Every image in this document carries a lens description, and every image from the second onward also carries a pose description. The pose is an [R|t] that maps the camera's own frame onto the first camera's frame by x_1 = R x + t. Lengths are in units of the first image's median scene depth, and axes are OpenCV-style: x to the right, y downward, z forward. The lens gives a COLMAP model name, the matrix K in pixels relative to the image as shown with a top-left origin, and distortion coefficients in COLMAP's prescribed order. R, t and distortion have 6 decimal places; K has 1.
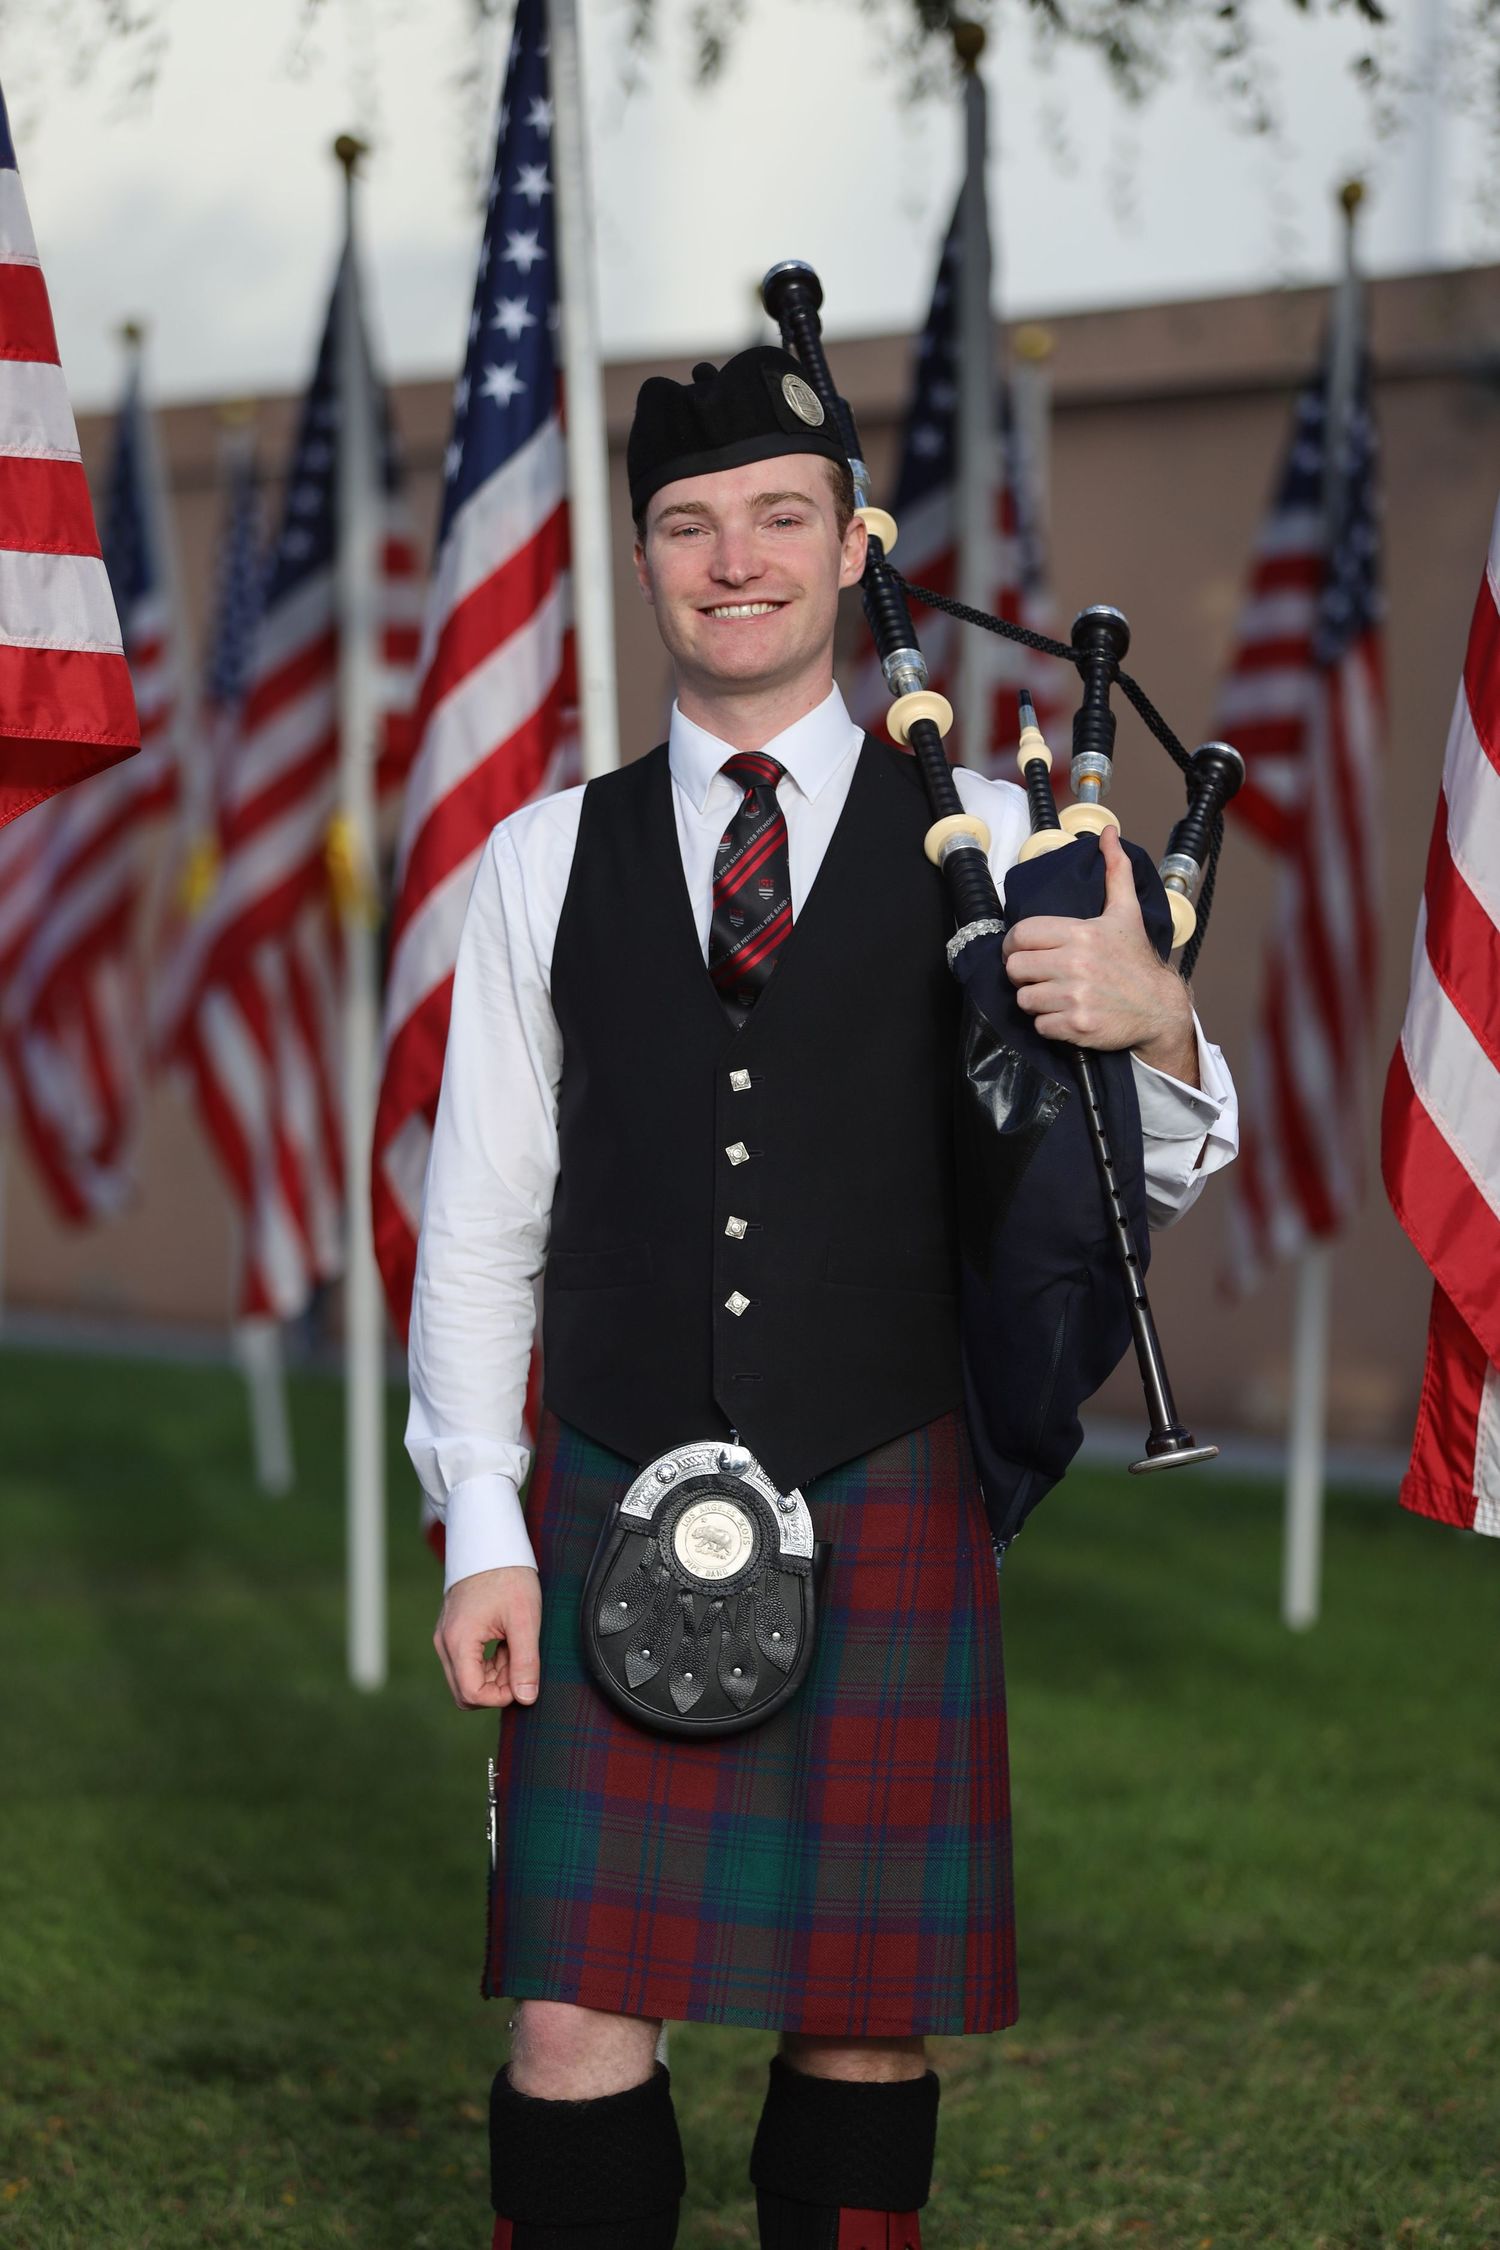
lens RADIAL K [[8205.9, 0, 626.7], [0, 8205.9, 1112.0], [0, 0, 1]] dist [0.559877, 0.000000]
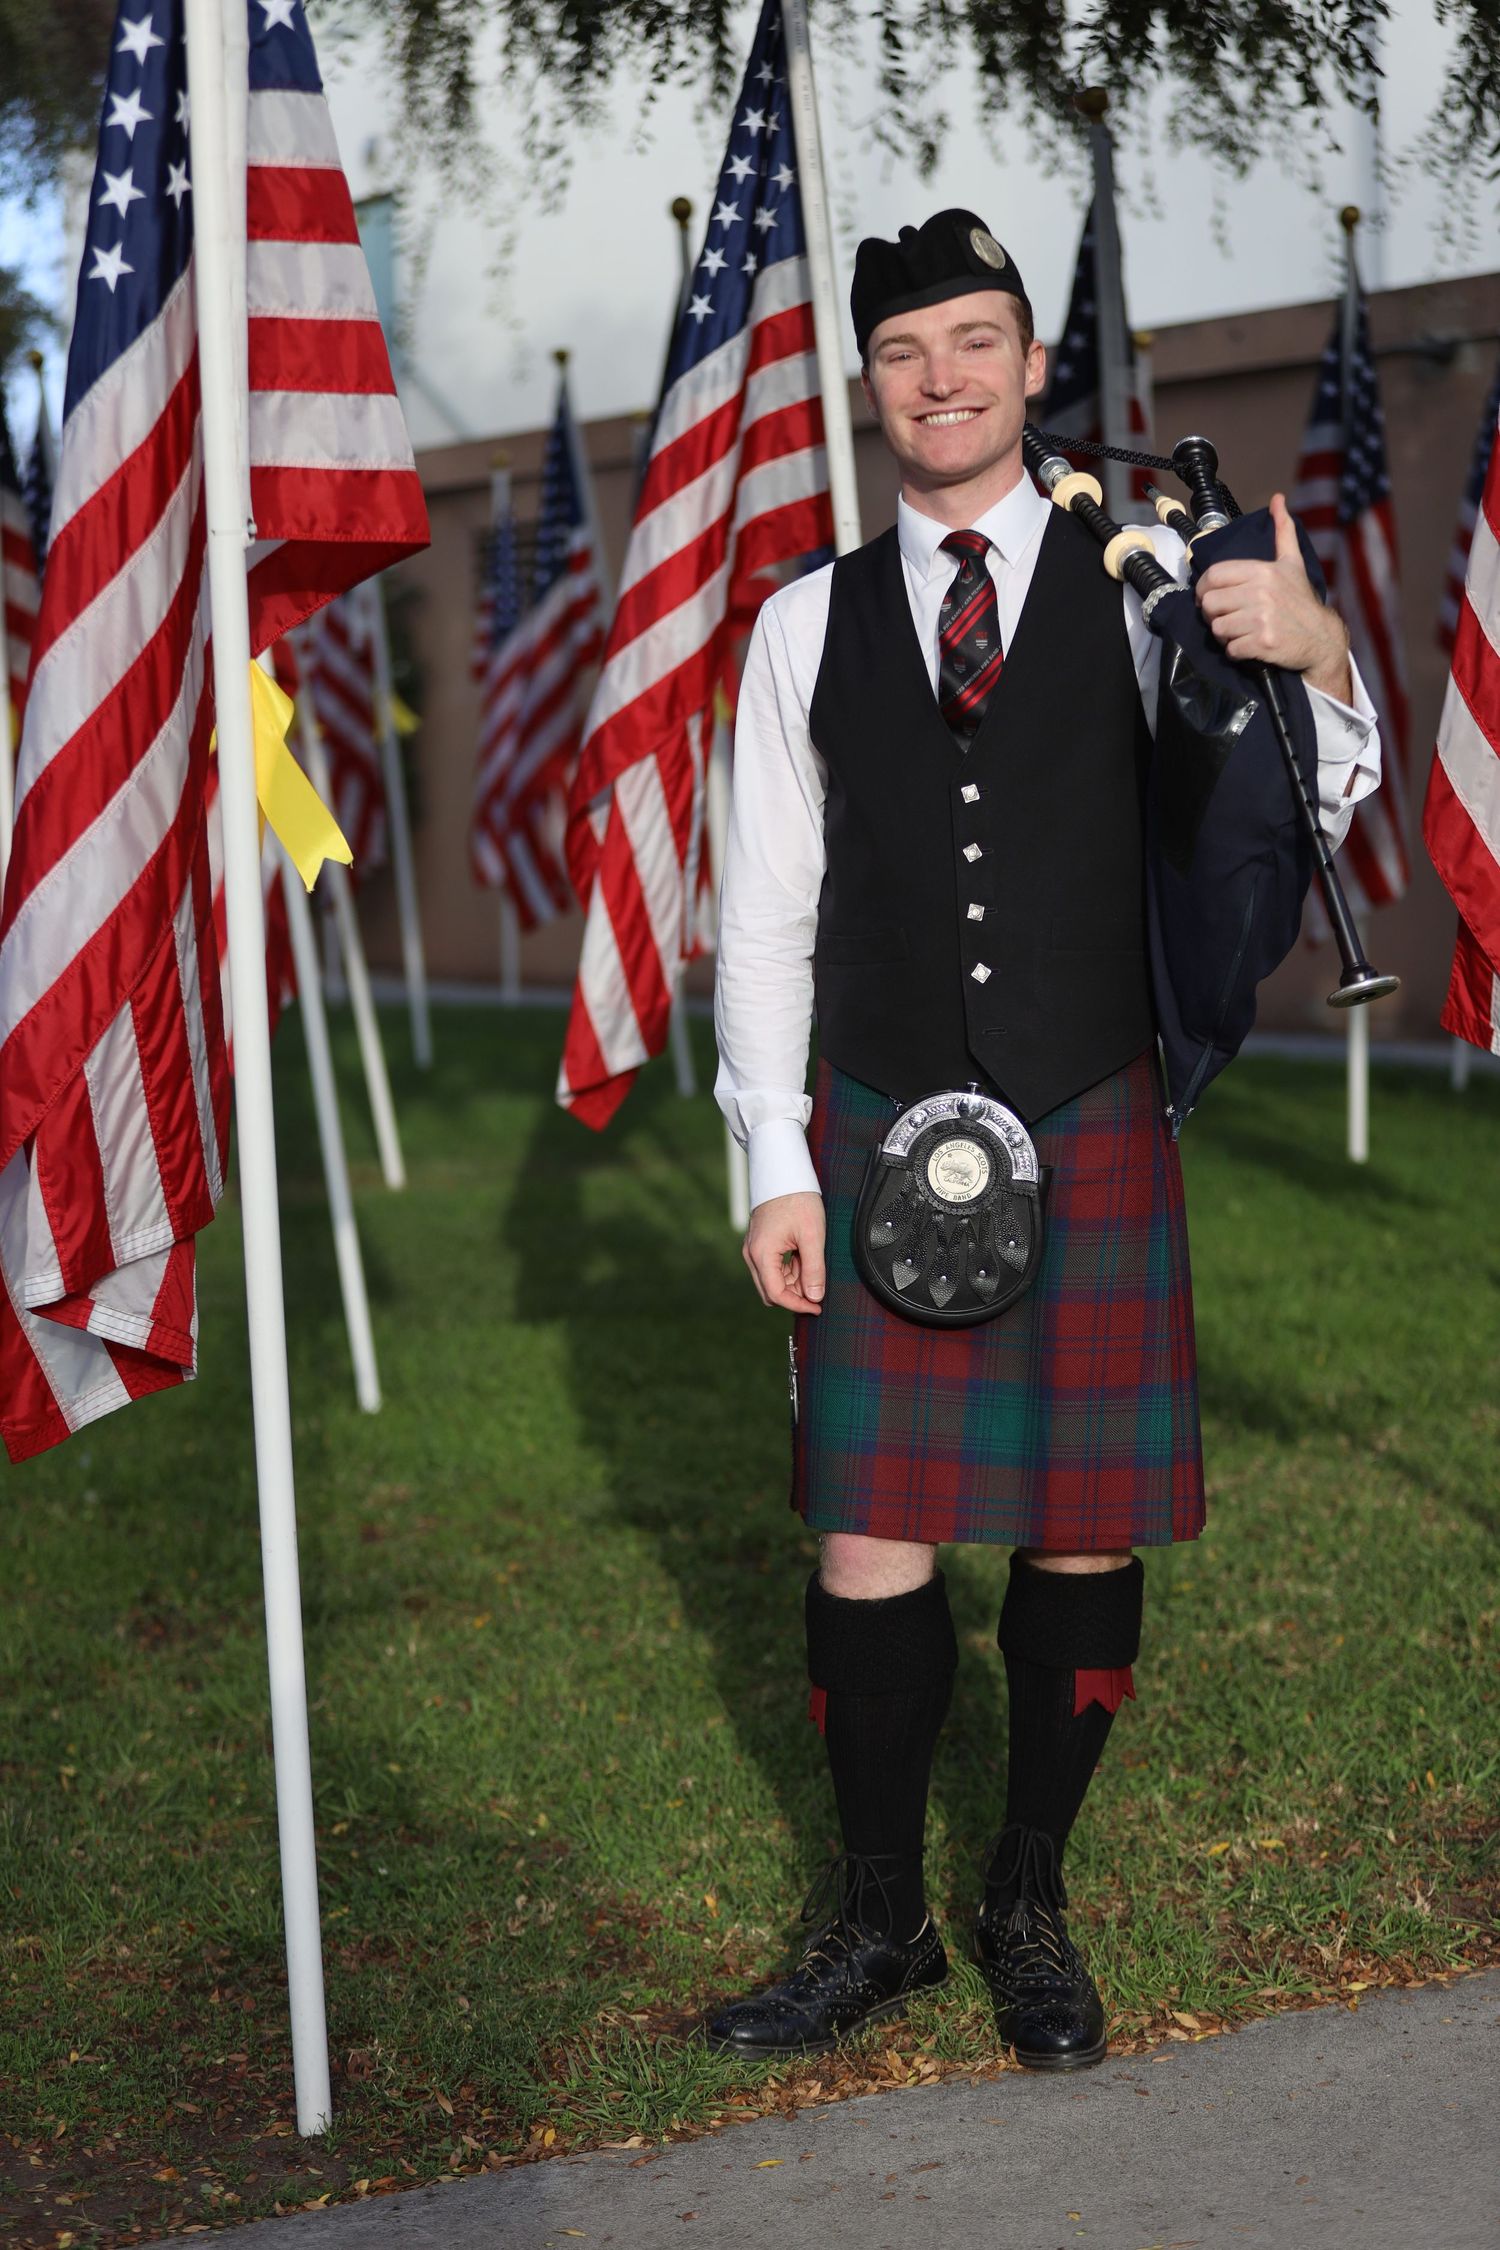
lens RADIAL K [[5003.7, 0, 660.3], [0, 5003.7, 1008.4], [0, 0, 1]] dist [-0.248670, 0.000000]
pose [[0.997832, -0.041519, -0.051061, 0.003600], [0.043111, 0.998606, 0.030471, 0.002322], [0.049725, -0.032606, 0.998231, 0.165578]]
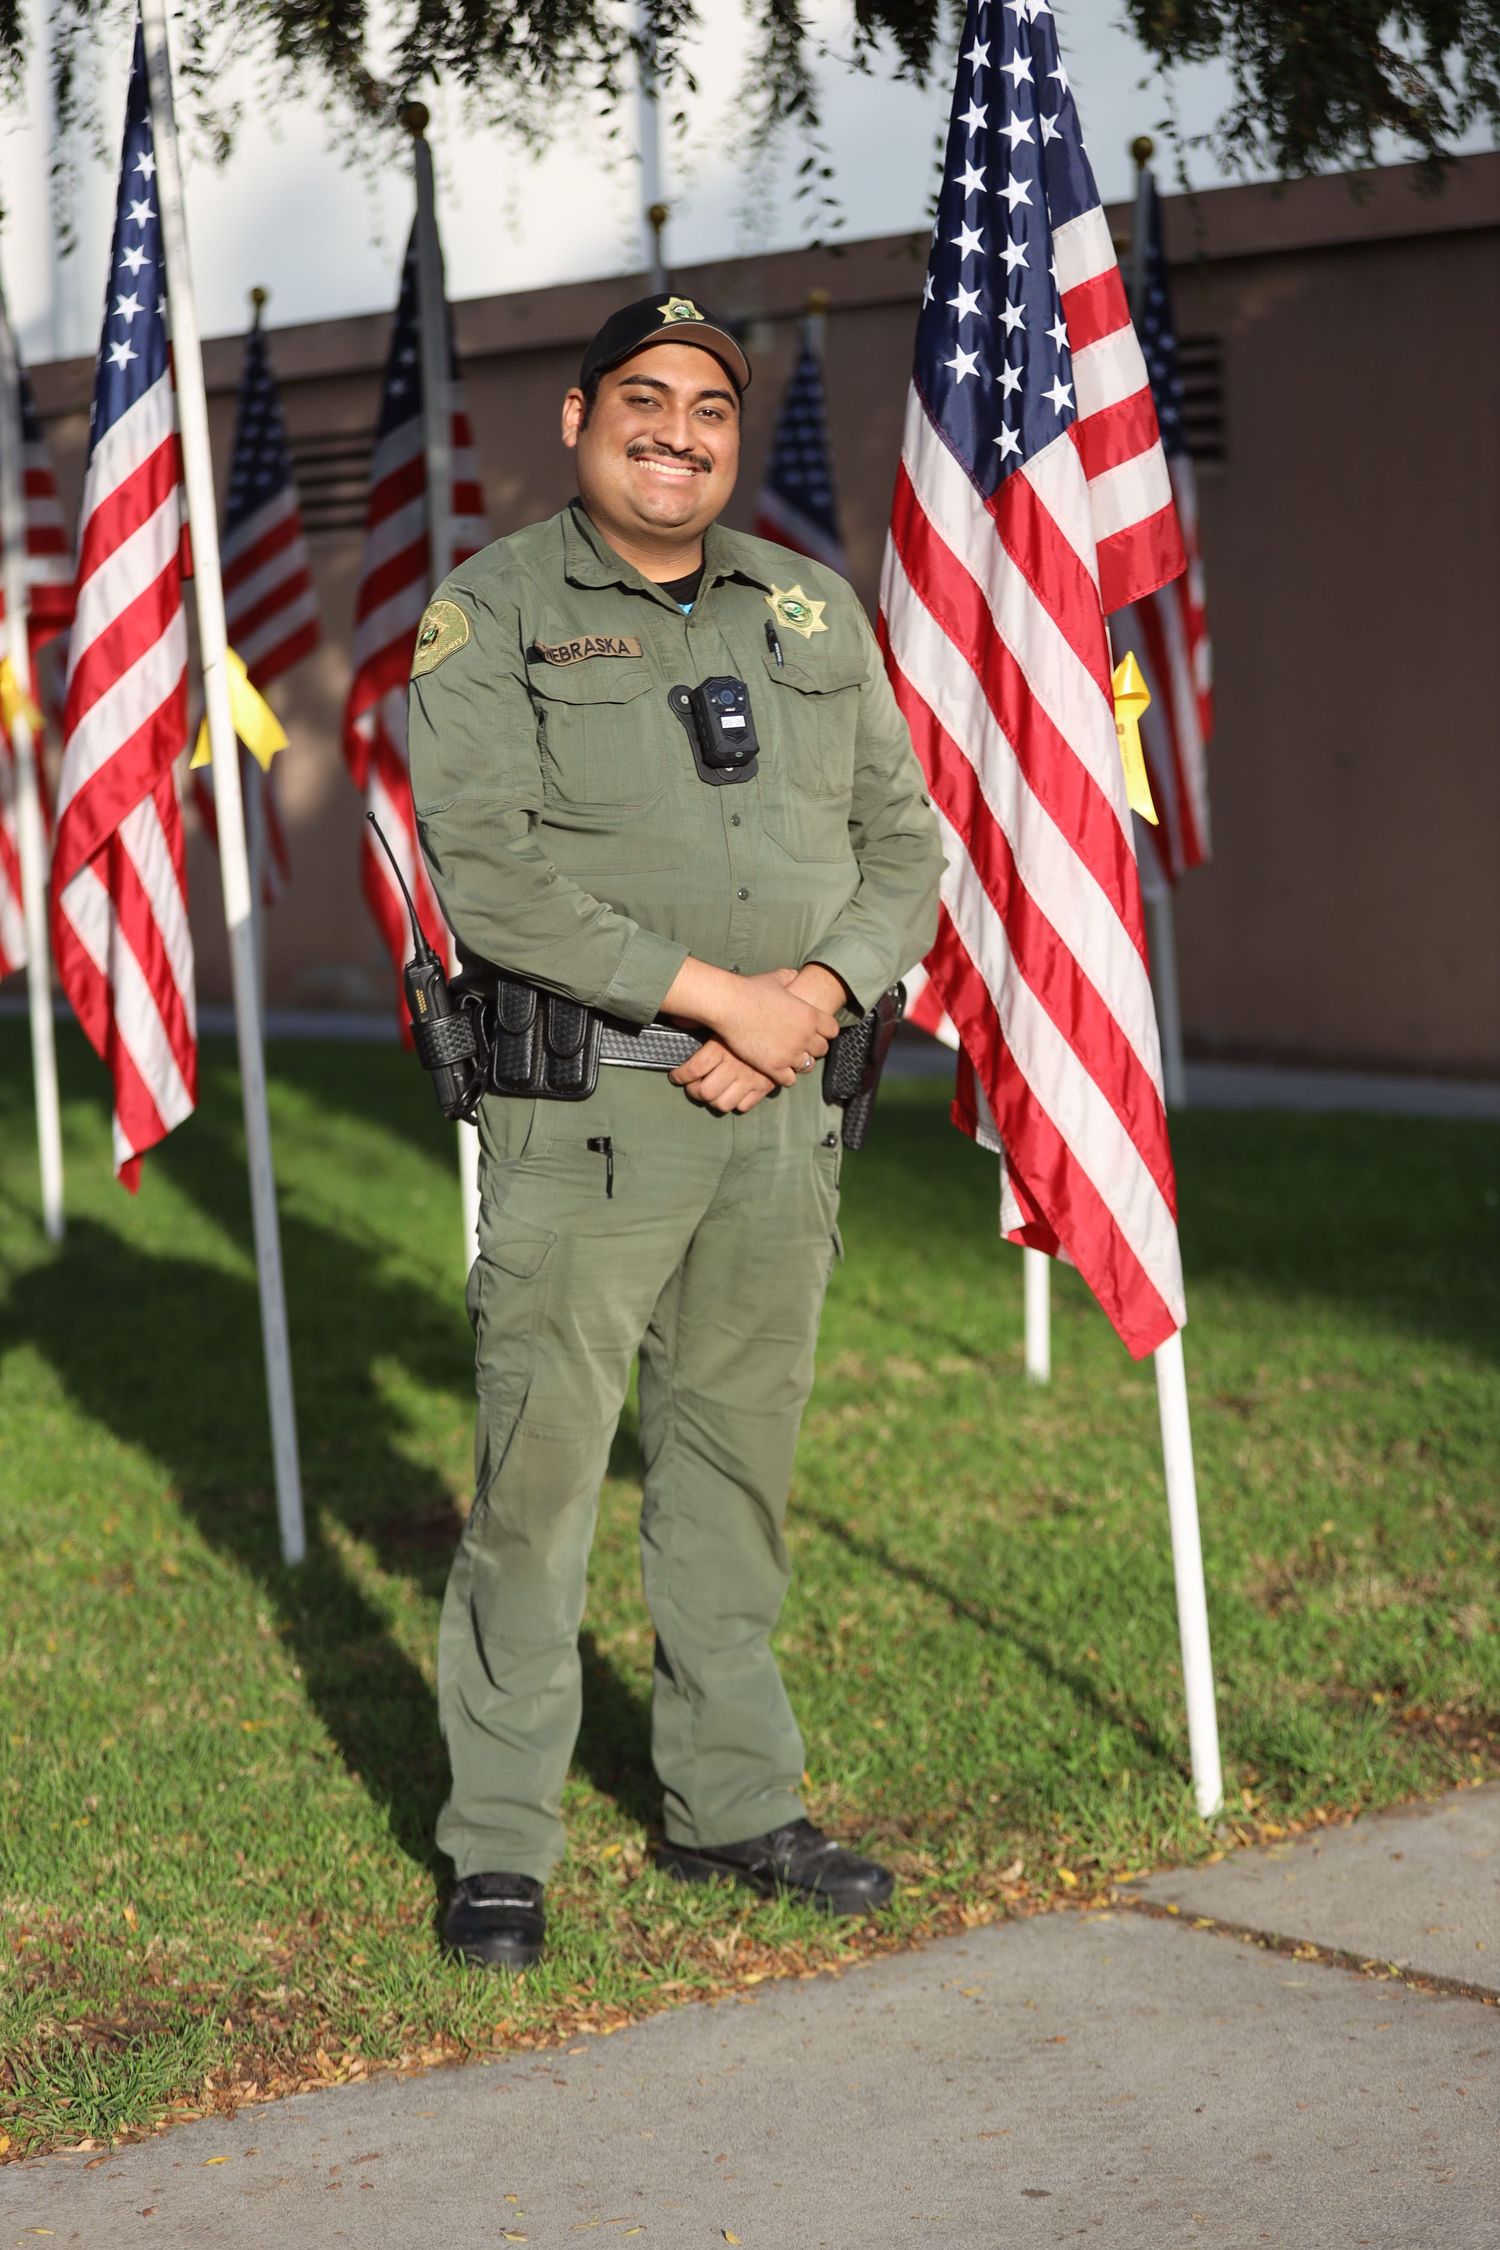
lens RADIAL K [[5167.5, 0, 734.4], [0, 5167.5, 1133.8], [0, 0, 1]] dist [-0.181382, 0.000000]
pose [[0.992892, -0.055192, 0.105451, -0.012517], [0.048492, 0.996701, 0.065081, -0.007907], [-0.108695, -0.059505, 0.992293, 0.117013]]
